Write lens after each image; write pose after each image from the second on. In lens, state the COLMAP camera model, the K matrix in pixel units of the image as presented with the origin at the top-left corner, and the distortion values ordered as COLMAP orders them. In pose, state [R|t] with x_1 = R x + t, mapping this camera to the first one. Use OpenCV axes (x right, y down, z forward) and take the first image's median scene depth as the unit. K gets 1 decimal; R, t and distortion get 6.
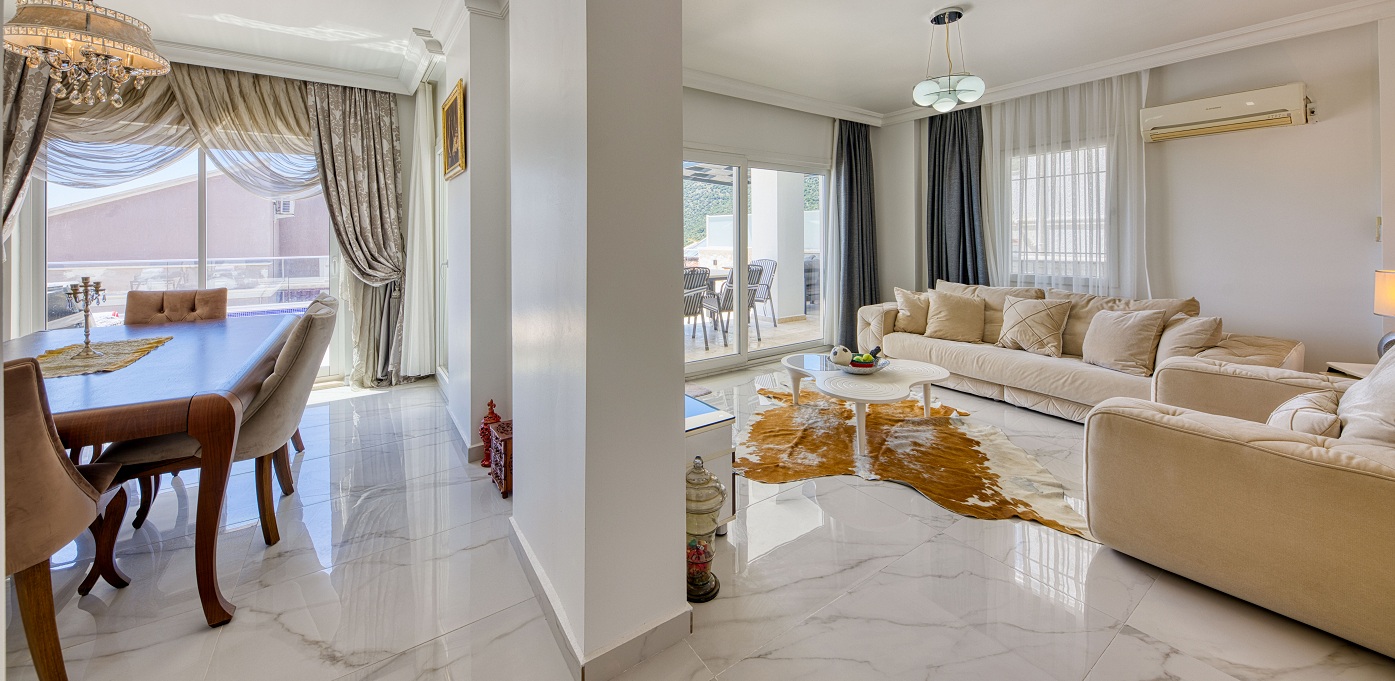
lens RADIAL K [[484.2, 0, 684.5], [0, 484.2, 236.9], [0, 0, 1]] dist [0.002295, -0.000090]
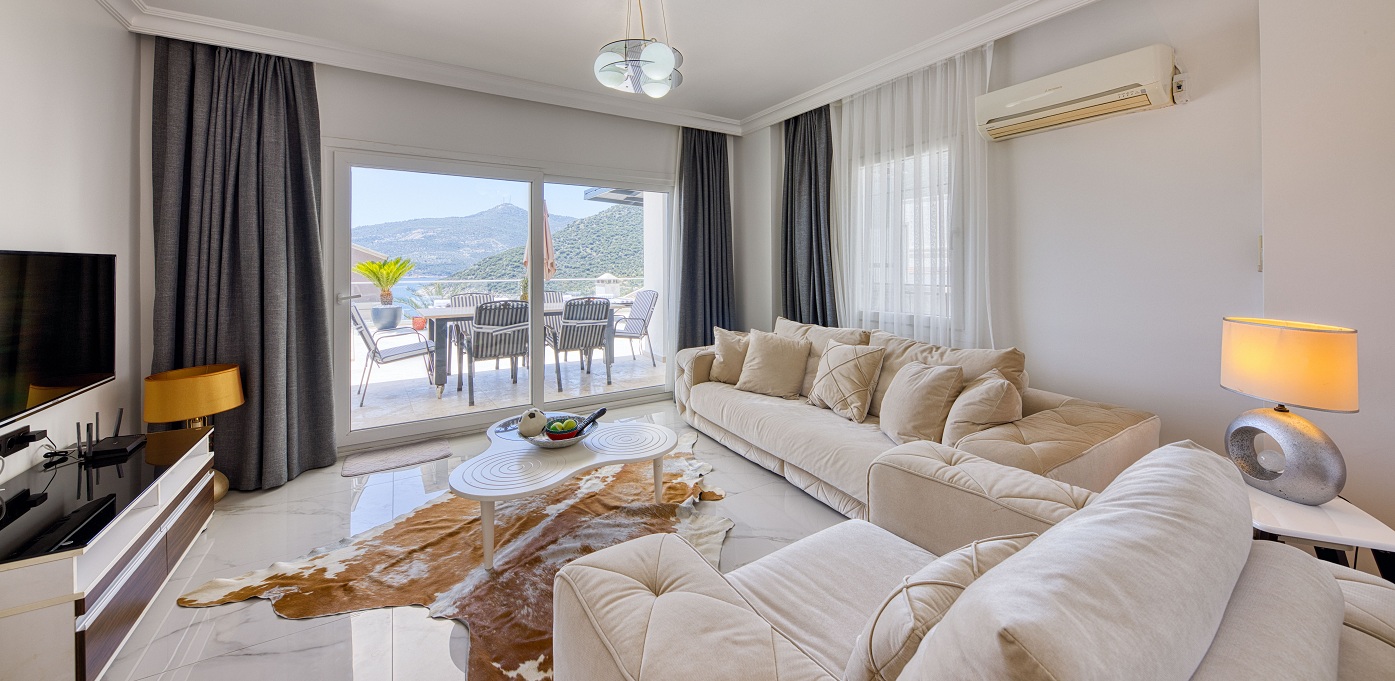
lens RADIAL K [[479.2, 0, 689.5], [0, 479.2, 269.0], [0, 0, 1]] dist [0.008862, 0.000029]
pose [[0.998779, -0.000127, -0.049407, 0.451313], [0.000500, 0.999972, 0.007532, -0.000035], [0.049405, -0.007547, 0.998750, 0.193328]]
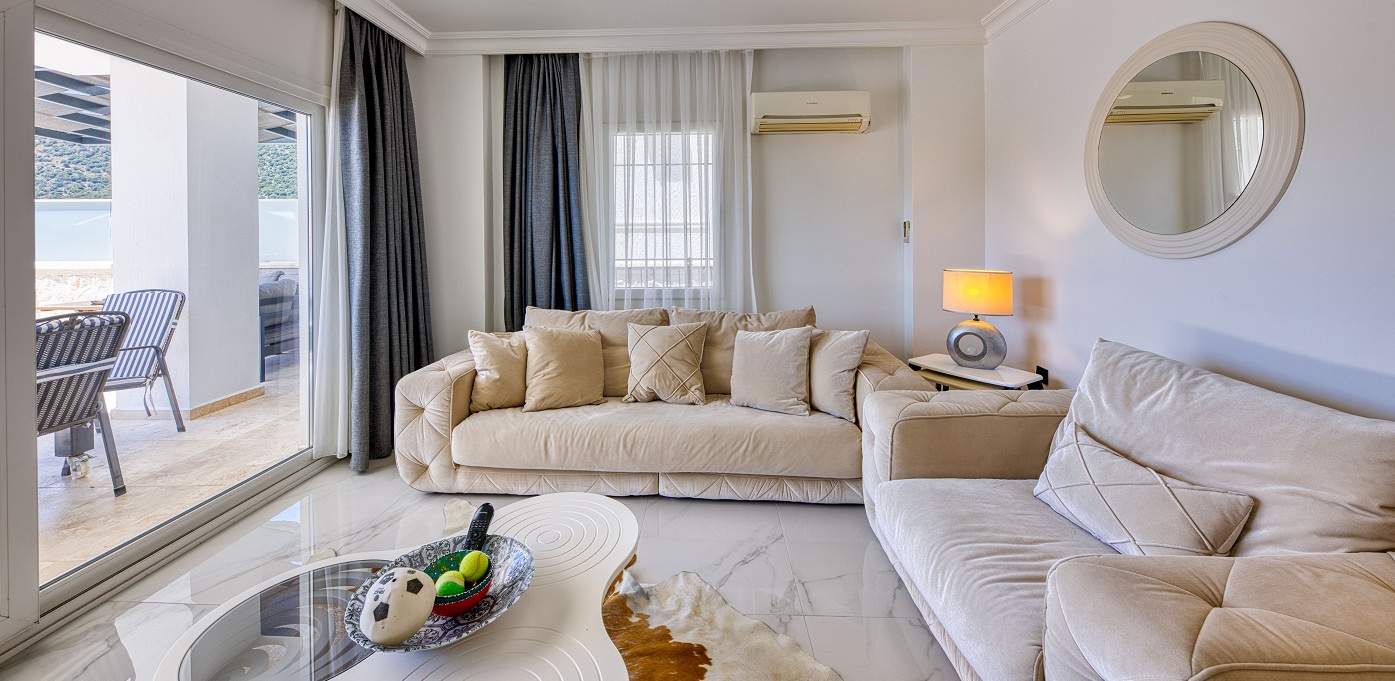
lens RADIAL K [[504.1, 0, 689.1], [0, 504.1, 242.7], [0, 0, 1]] dist [0.012688, 0.000002]
pose [[0.589971, -0.000590, 0.807424, 0.121283], [0.004286, 0.999988, -0.002400, 0.006409], [-0.807413, 0.004876, 0.589967, 0.475264]]
